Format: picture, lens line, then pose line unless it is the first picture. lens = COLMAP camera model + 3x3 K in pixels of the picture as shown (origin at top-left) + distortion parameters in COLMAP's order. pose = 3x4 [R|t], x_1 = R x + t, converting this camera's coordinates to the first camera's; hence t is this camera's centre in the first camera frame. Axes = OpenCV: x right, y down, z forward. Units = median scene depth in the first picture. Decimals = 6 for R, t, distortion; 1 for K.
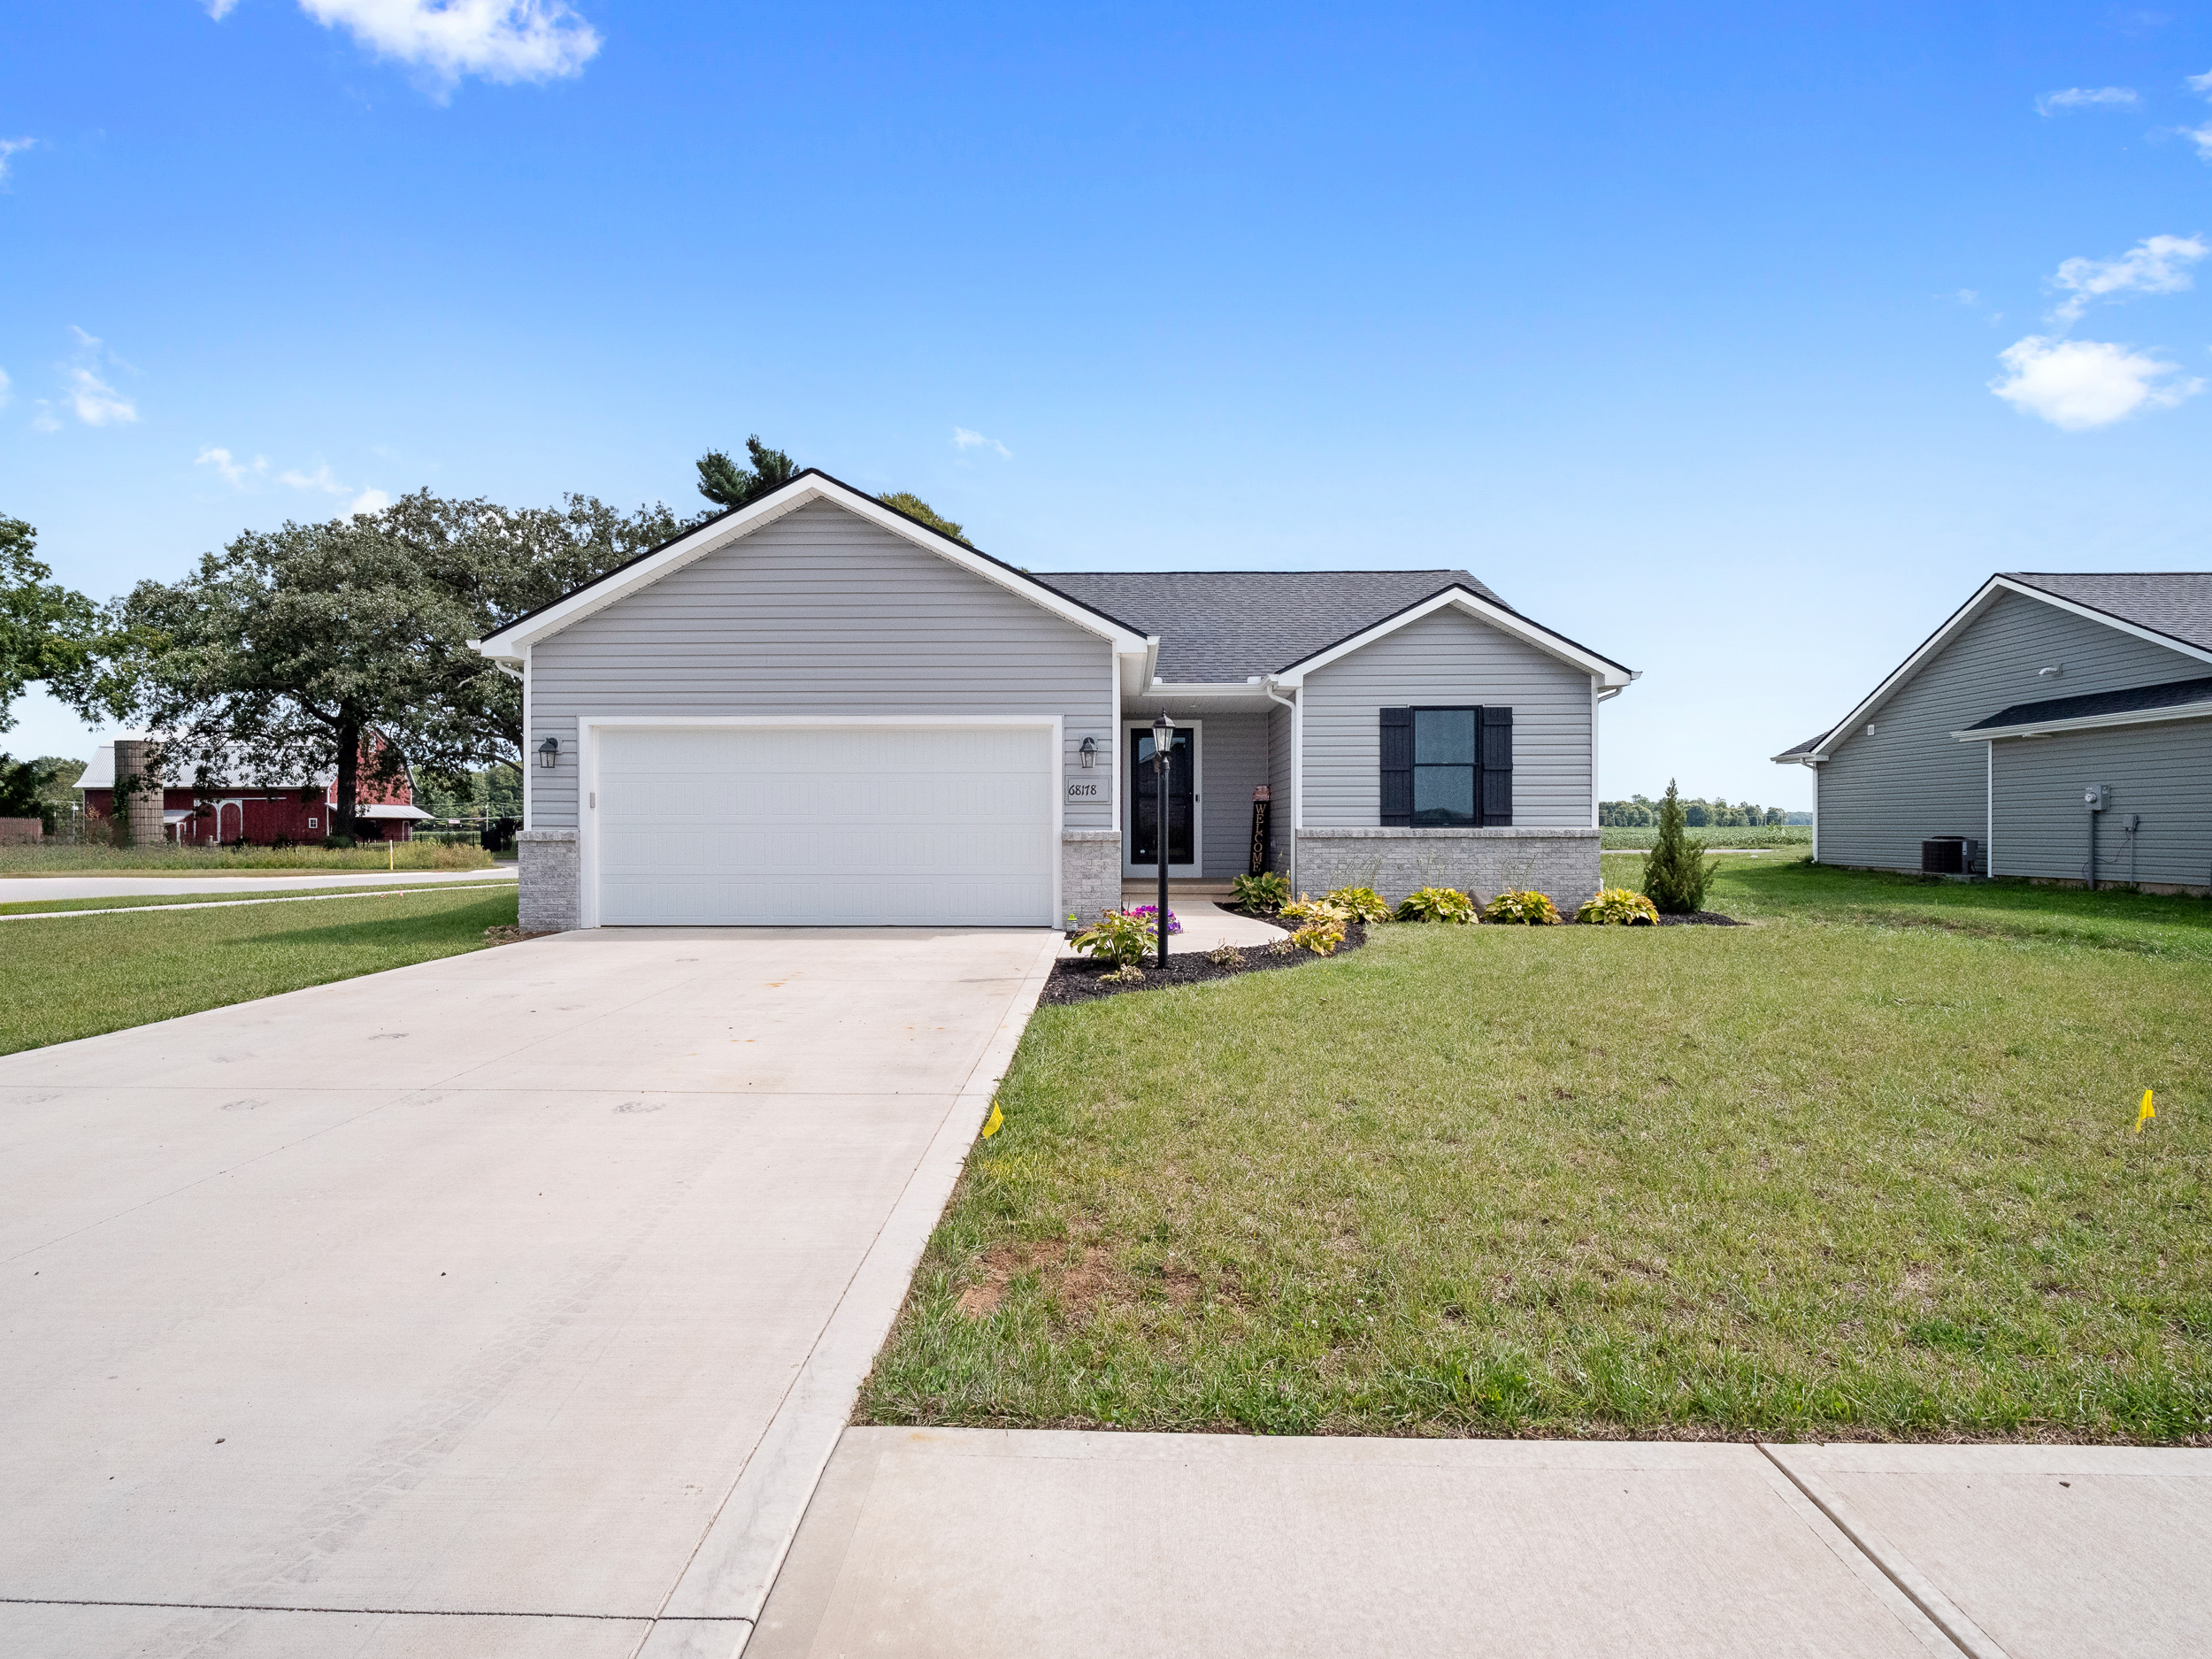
lens RADIAL K [[1119.6, 0, 1094.2], [0, 1119.6, 830.1], [0, 0, 1]] dist [-0.003447, -0.006400]
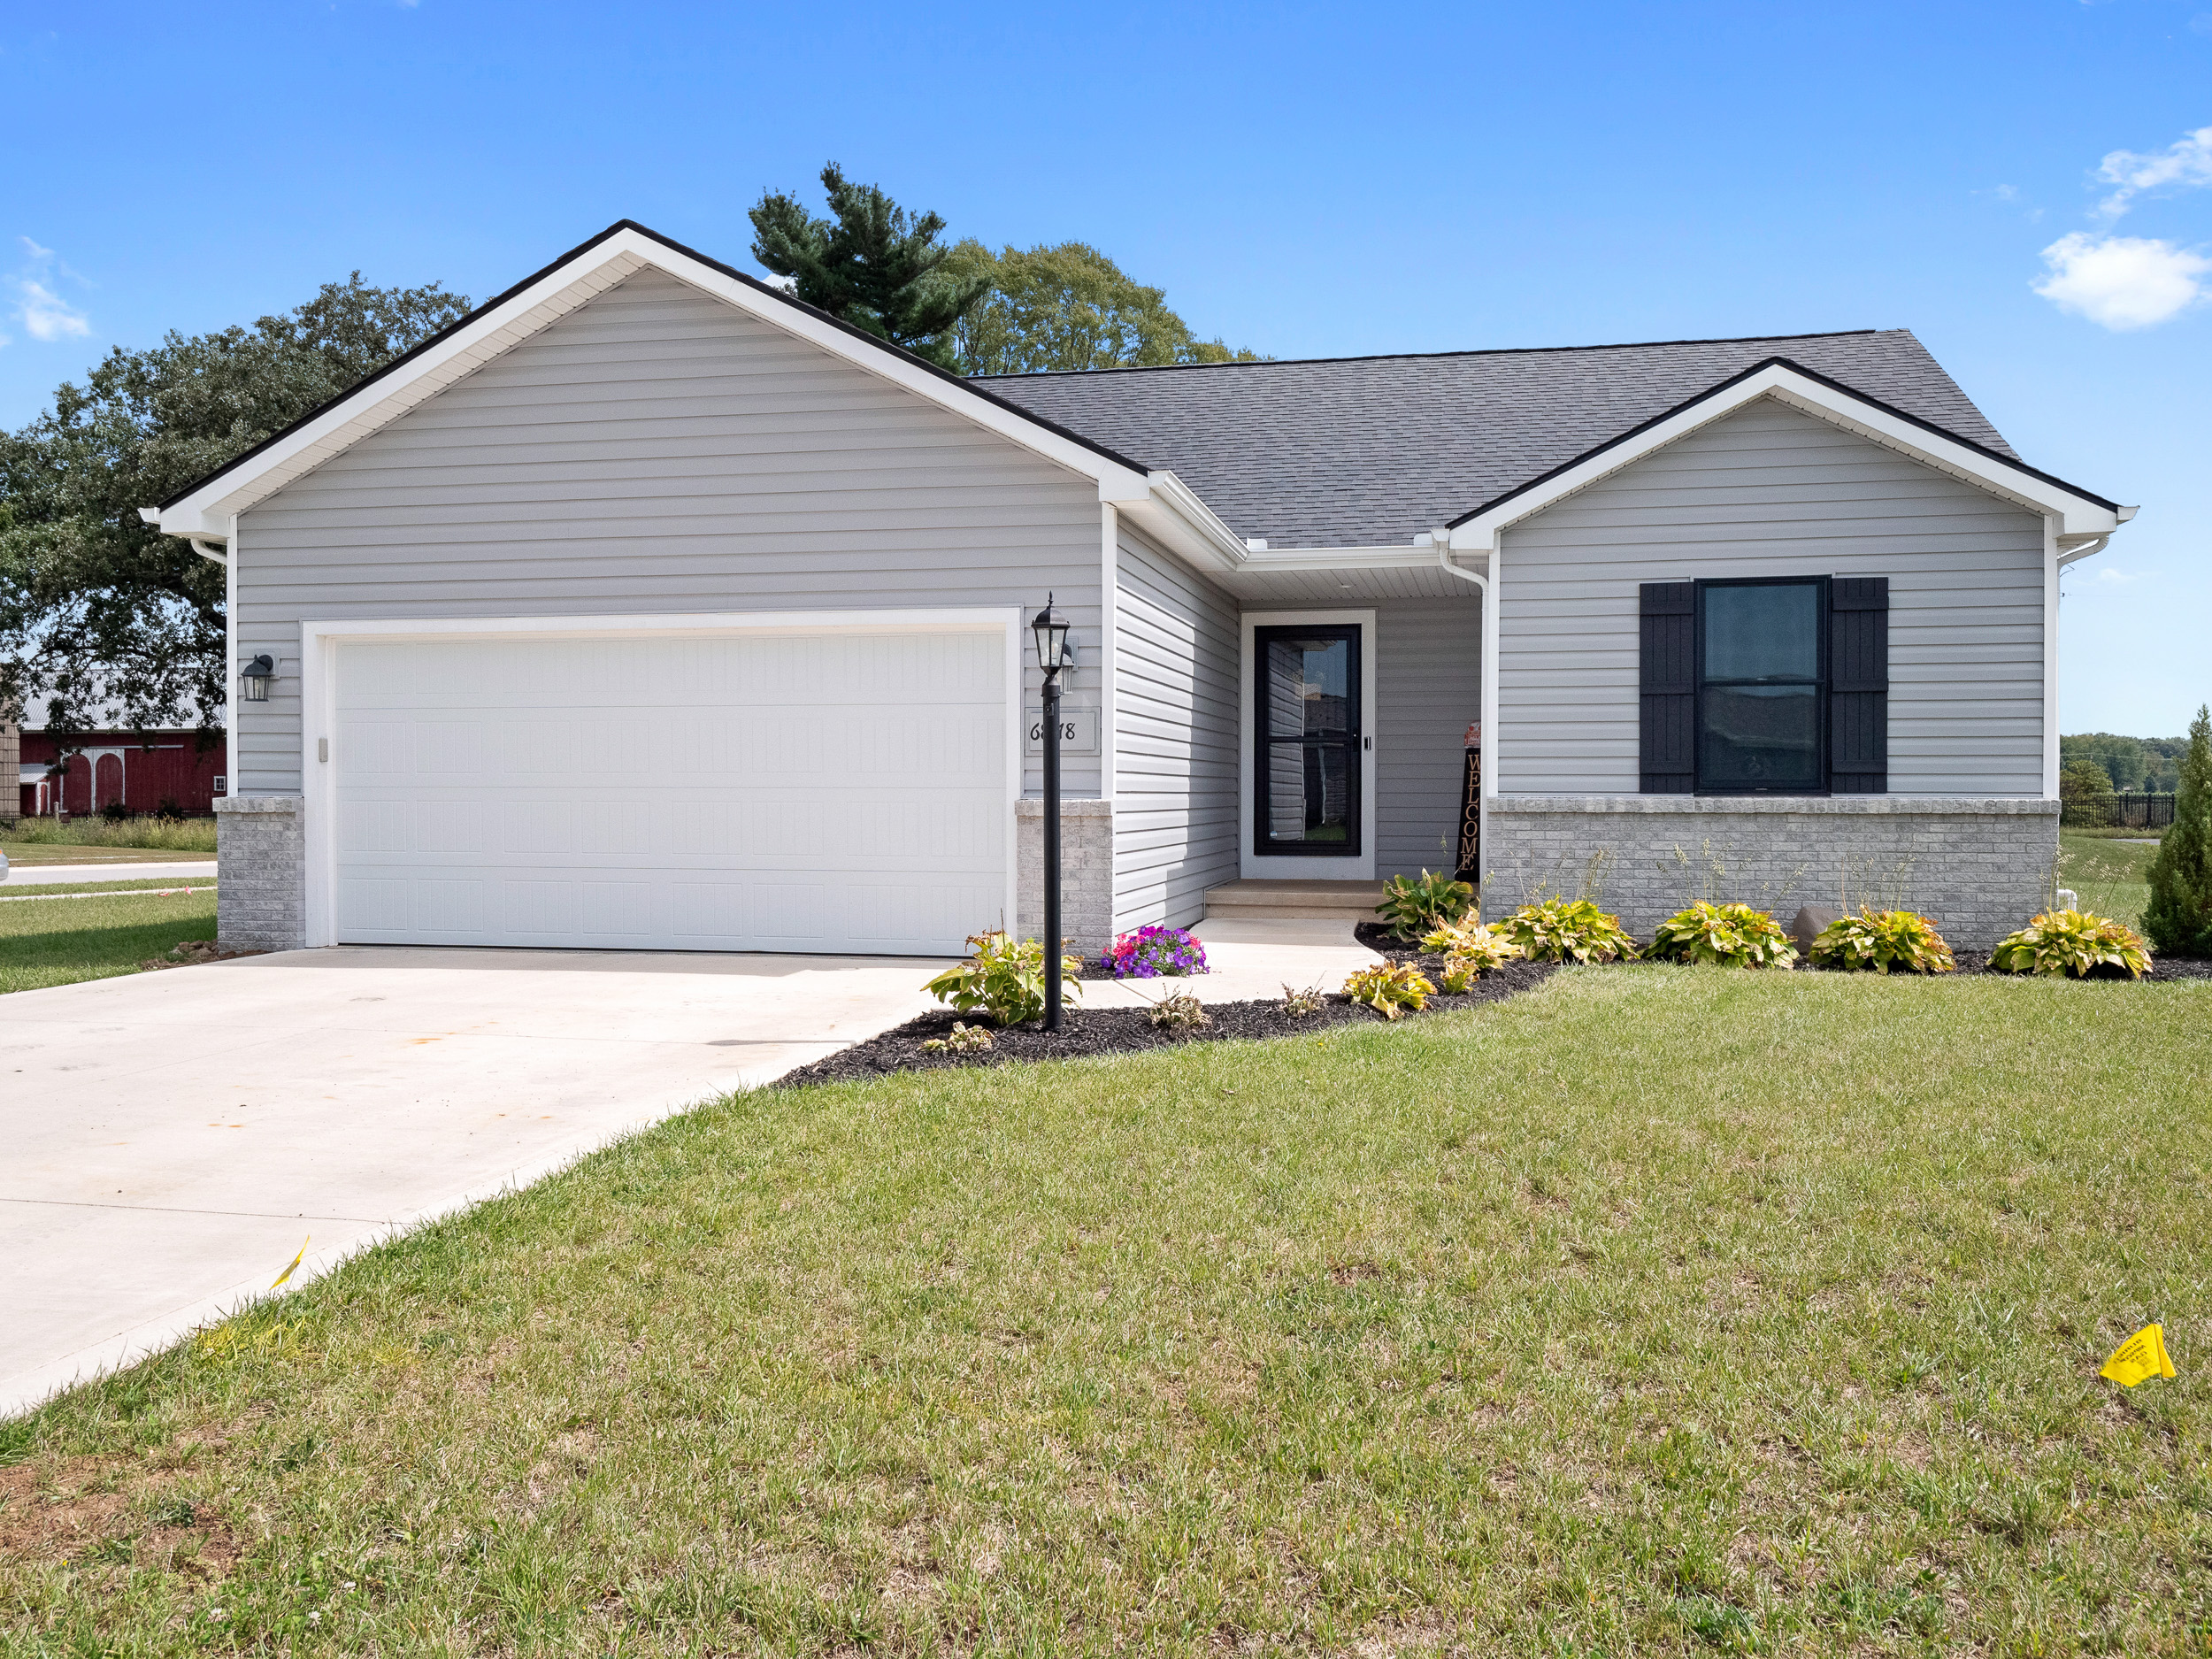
lens RADIAL K [[1869.6, 0, 1078.5], [0, 1869.6, 795.6], [0, 0, 1]] dist [0.003188, 0.019493]
pose [[0.980669, 0.002771, -0.195652, 0.163061], [-0.002849, 0.999996, -0.000117, -0.001175], [0.195651, 0.000672, 0.980673, 0.016722]]
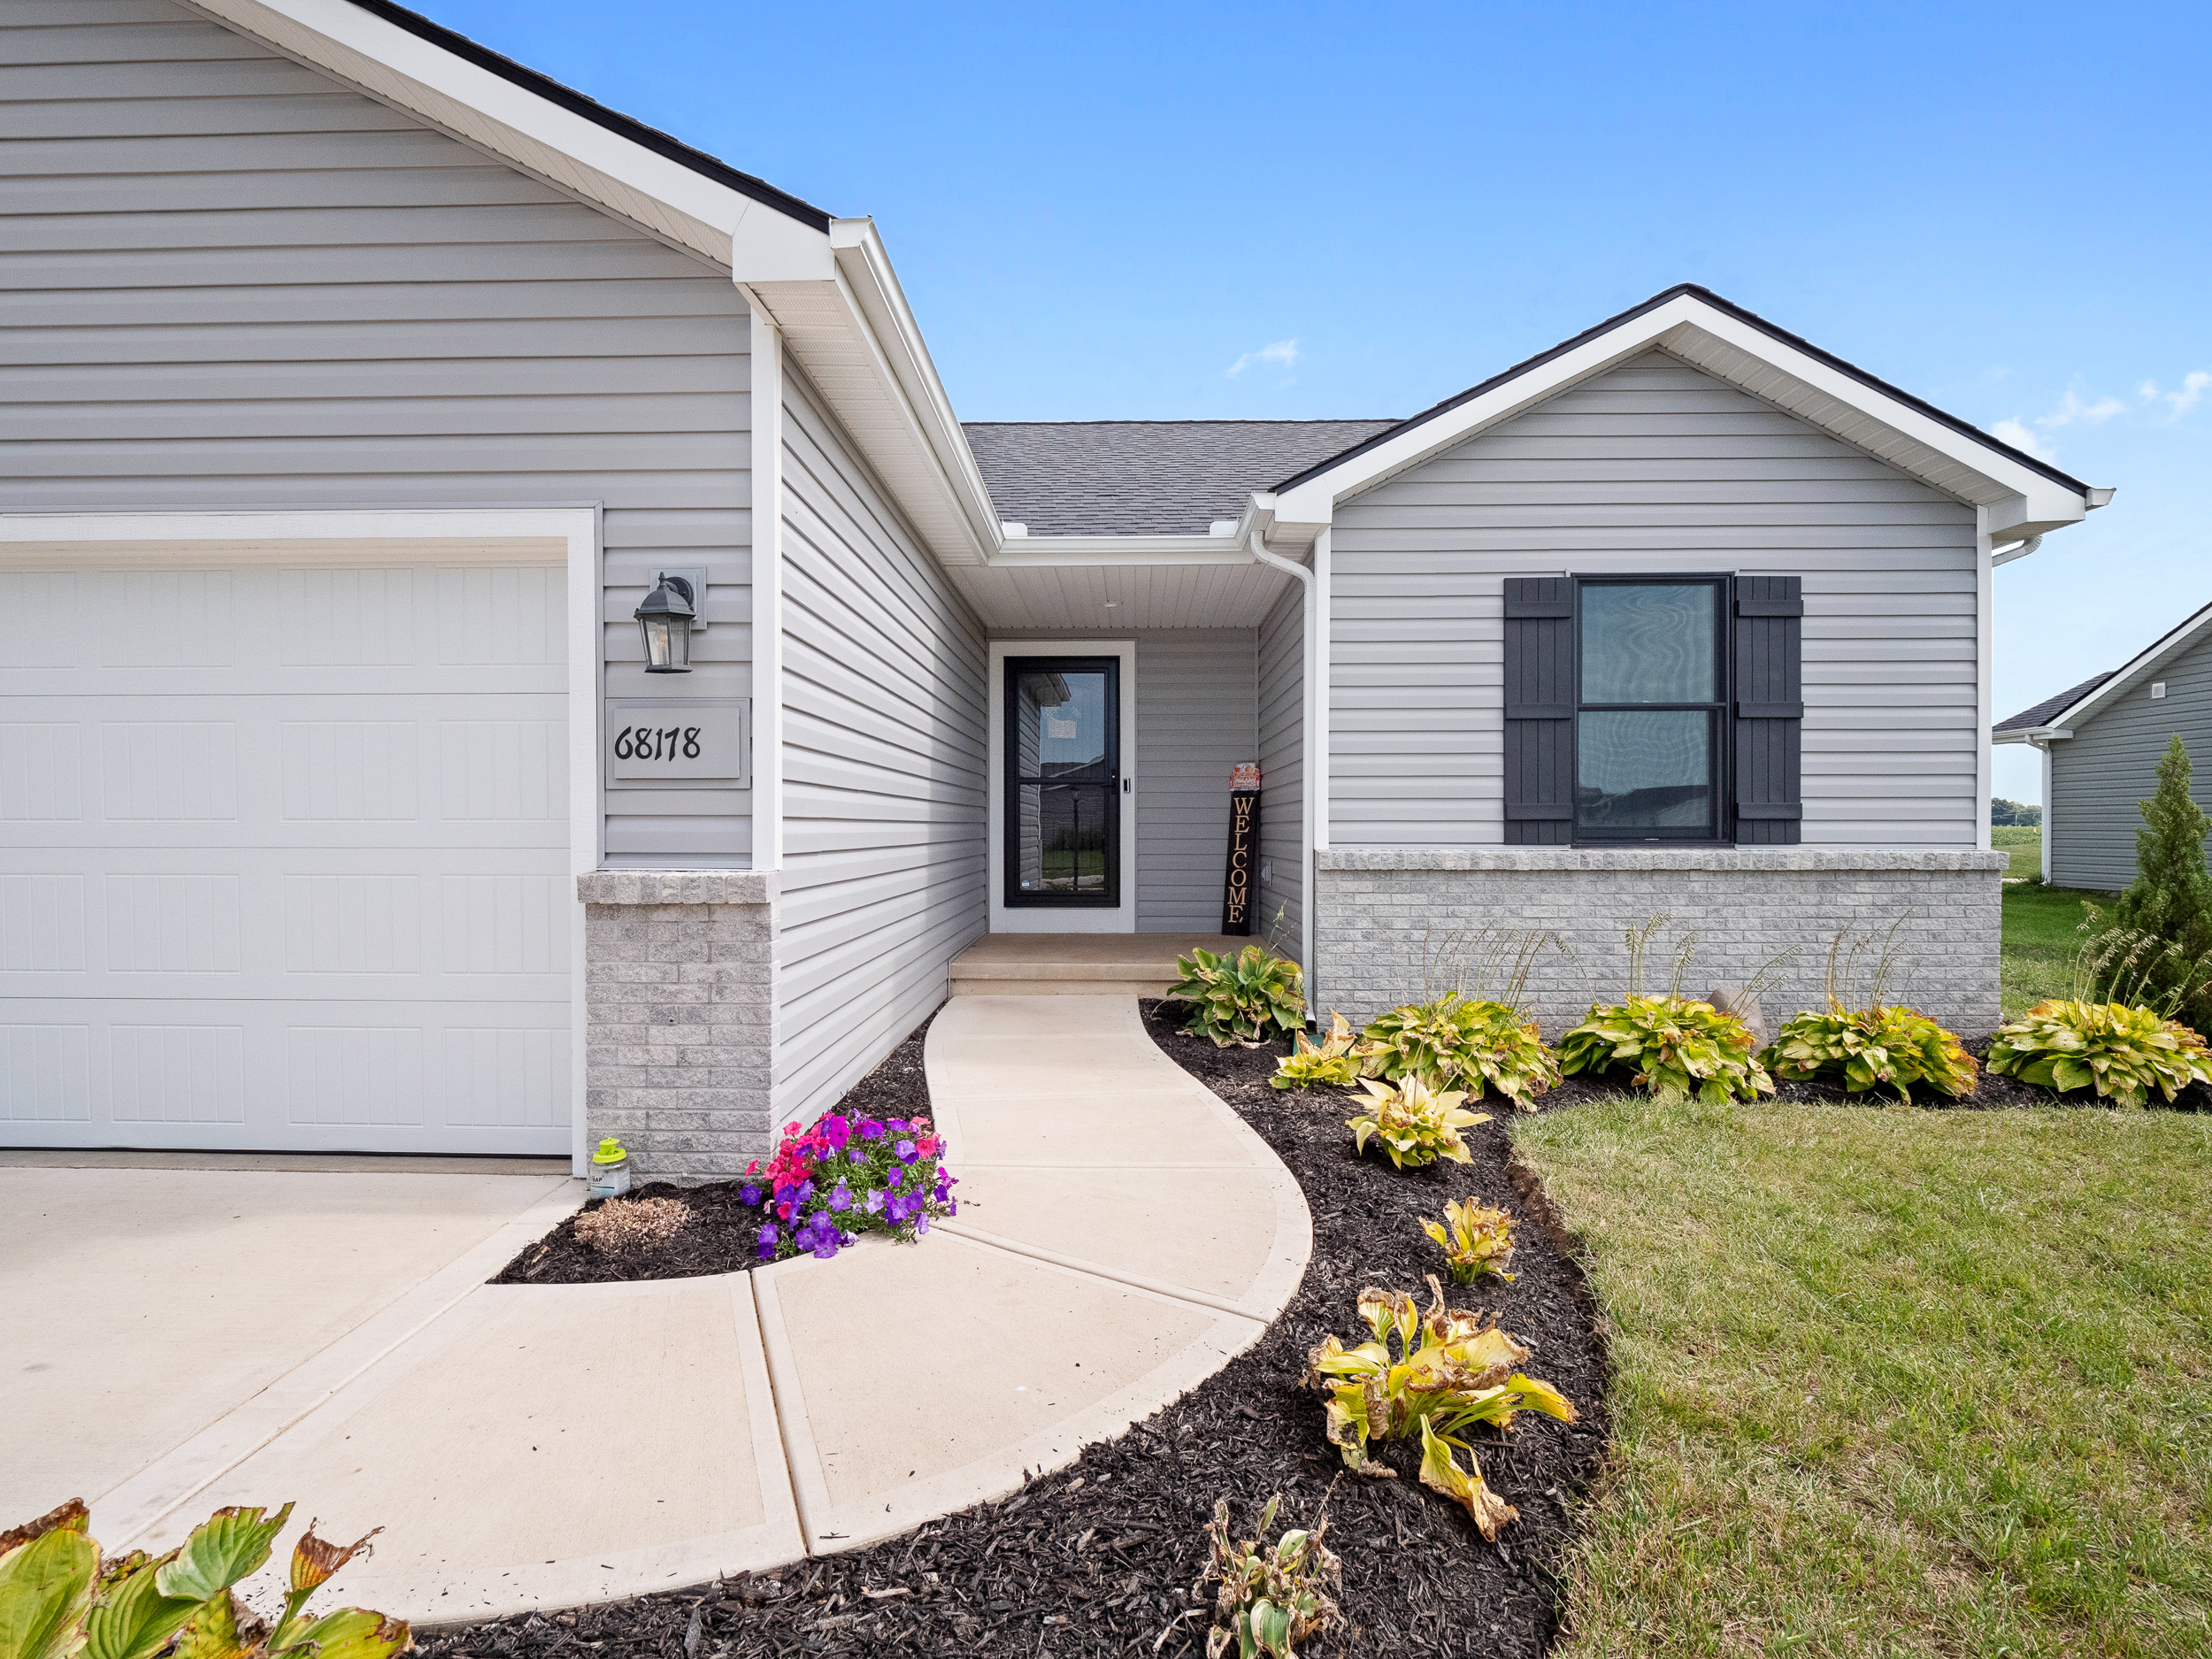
lens RADIAL K [[1119.6, 0, 1101.4], [0, 1119.6, 841.0], [0, 0, 1]] dist [-0.003447, -0.006400]
pose [[0.999994, 0.000691, 0.003325, 0.094048], [-0.000726, 0.999943, 0.010665, -0.009361], [-0.003318, -0.010667, 0.999938, 0.556102]]
